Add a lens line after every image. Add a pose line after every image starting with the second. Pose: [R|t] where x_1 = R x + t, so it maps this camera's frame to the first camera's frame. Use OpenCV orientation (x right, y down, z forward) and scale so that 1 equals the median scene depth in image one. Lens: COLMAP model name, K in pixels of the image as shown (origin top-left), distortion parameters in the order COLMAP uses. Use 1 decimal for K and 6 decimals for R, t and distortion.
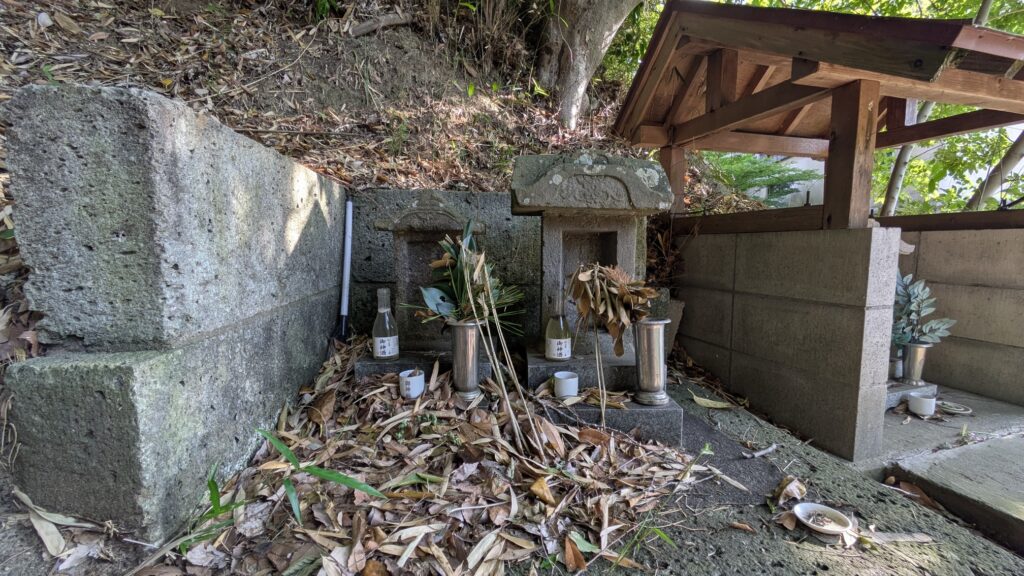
lens RADIAL K [[400.9, 0, 512.0], [0, 400.9, 288.0], [0, 0, 1]] dist [0.000996, 0.000733]
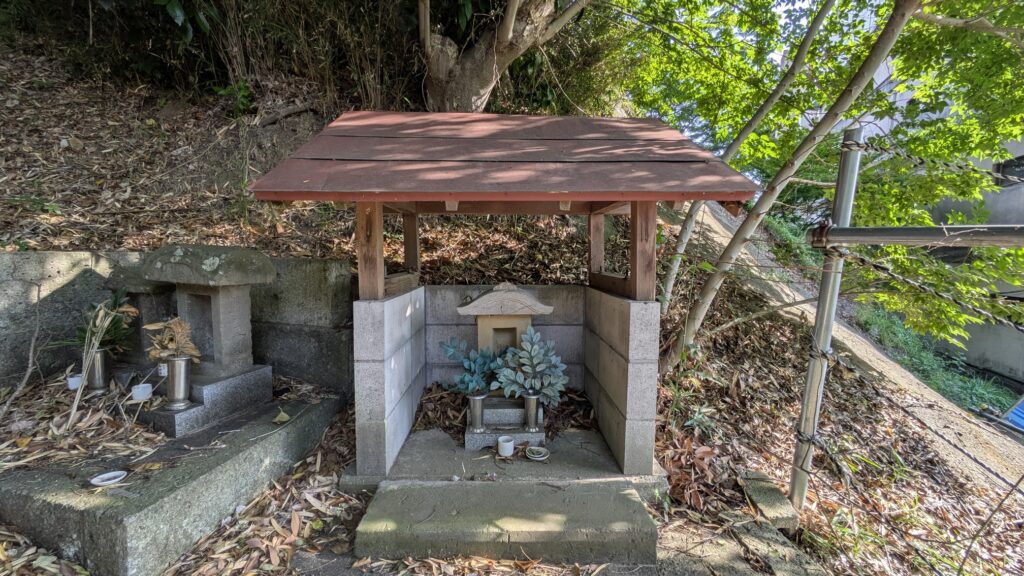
lens RADIAL K [[400.9, 0, 512.0], [0, 400.9, 288.0], [0, 0, 1]] dist [0.000996, 0.000733]
pose [[0.962437, 0.043747, -0.267957, 0.875928], [-0.049780, 0.998636, -0.015759, -0.100957], [0.266902, 0.028506, 0.963302, -0.083435]]
